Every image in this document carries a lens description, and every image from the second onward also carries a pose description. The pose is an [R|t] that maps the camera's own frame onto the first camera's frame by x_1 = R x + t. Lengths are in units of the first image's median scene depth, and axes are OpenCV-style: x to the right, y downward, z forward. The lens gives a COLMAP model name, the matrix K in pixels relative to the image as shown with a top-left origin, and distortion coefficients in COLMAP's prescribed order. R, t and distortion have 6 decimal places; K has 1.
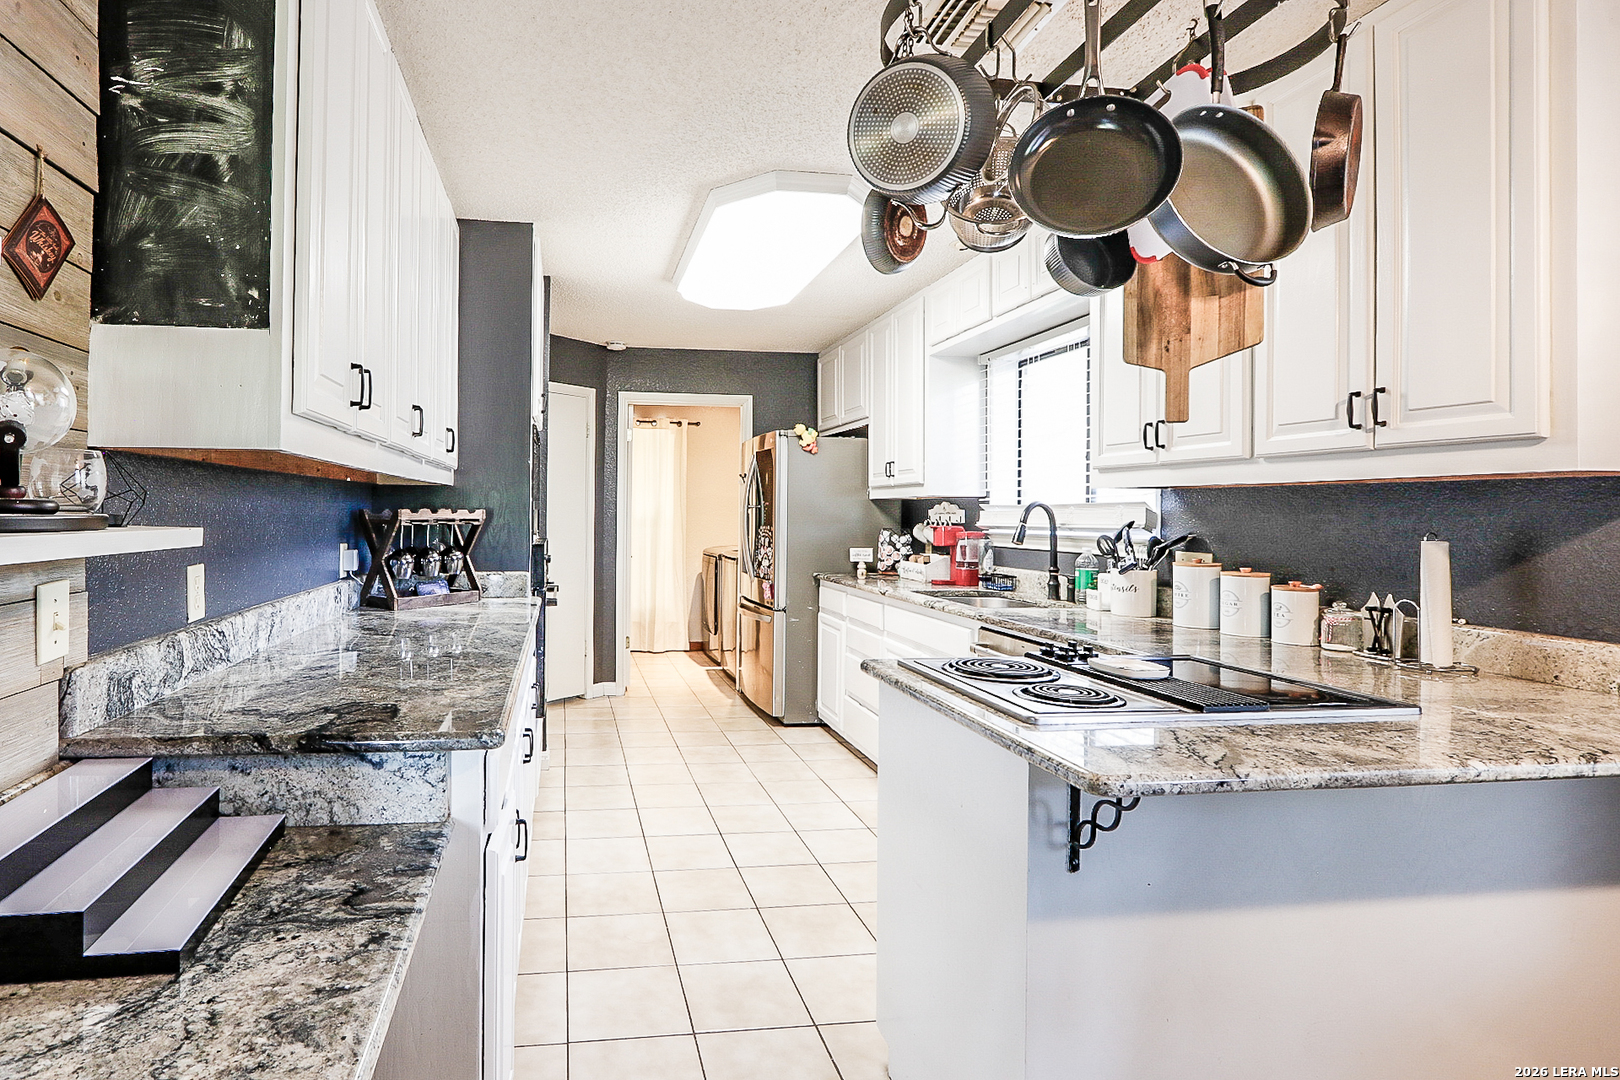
lens RADIAL K [[778.6, 0, 648.1], [0, 778.6, 503.0], [0, 0, 1]] dist [-0.018336, 0.000335]
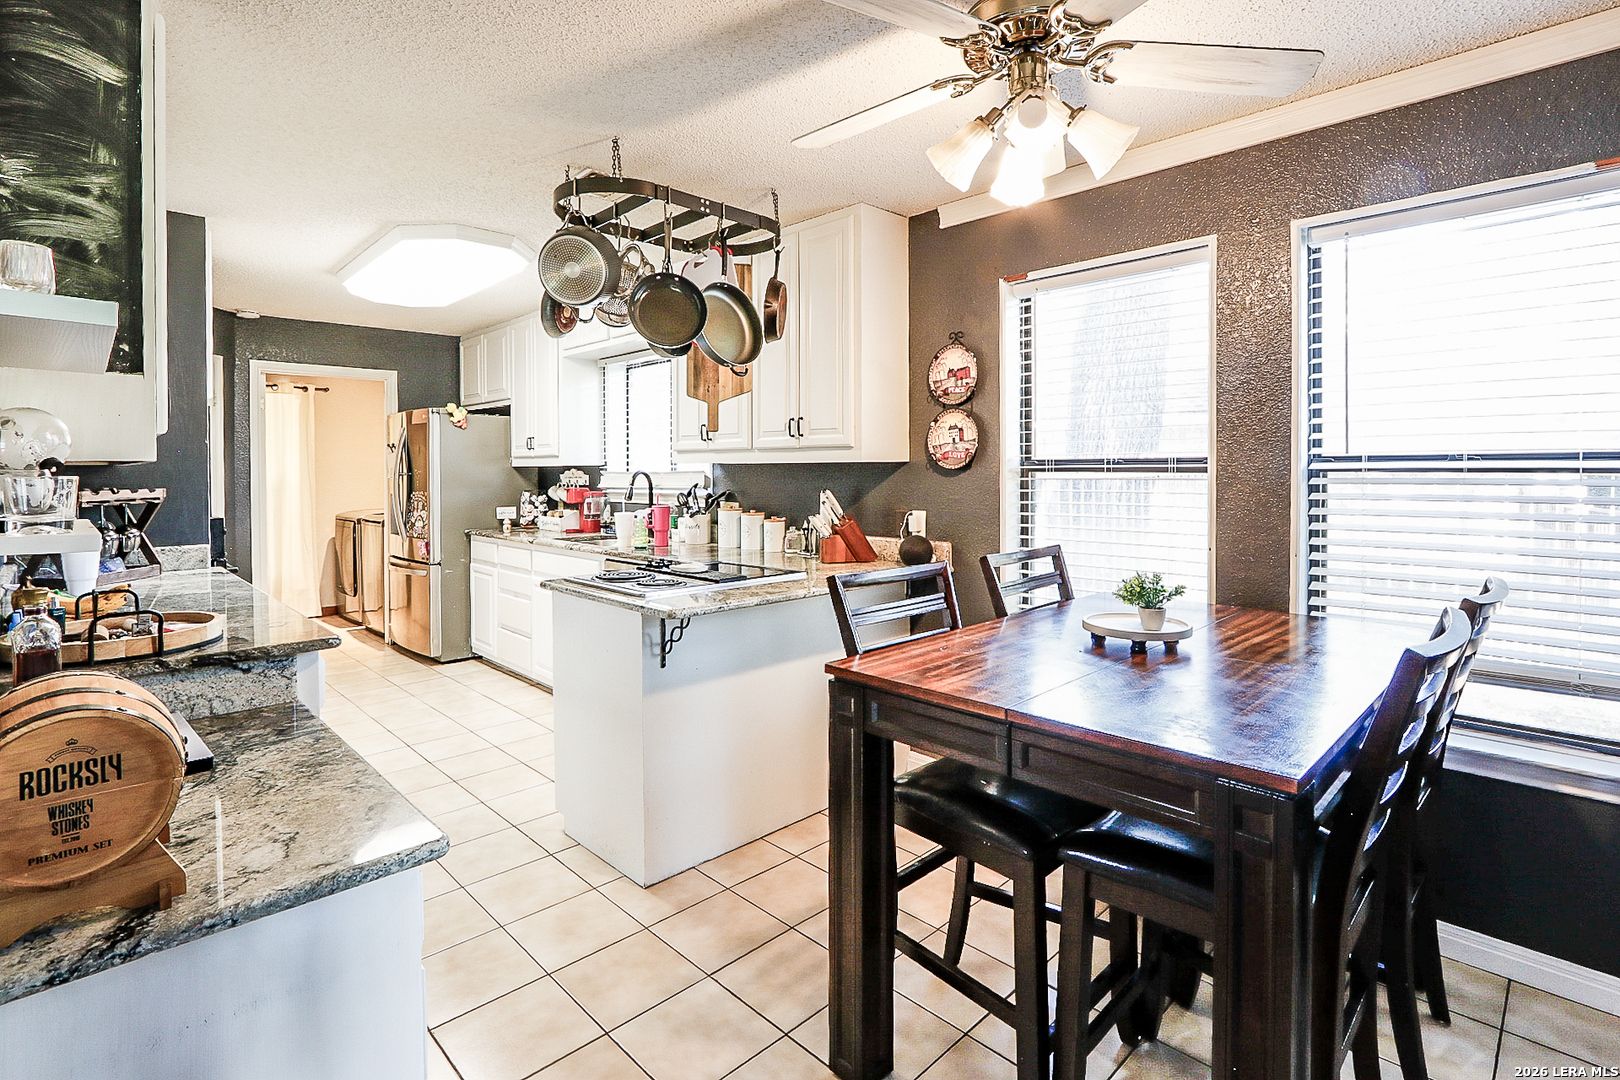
lens RADIAL K [[776.3, 0, 804.0], [0, 776.3, 489.8], [0, 0, 1]] dist [0.000633, 0.000363]
pose [[0.778736, -0.030285, 0.626620, -0.185427], [0.003799, 0.999043, 0.043564, -0.030593], [-0.627340, -0.031544, 0.778106, -0.351681]]
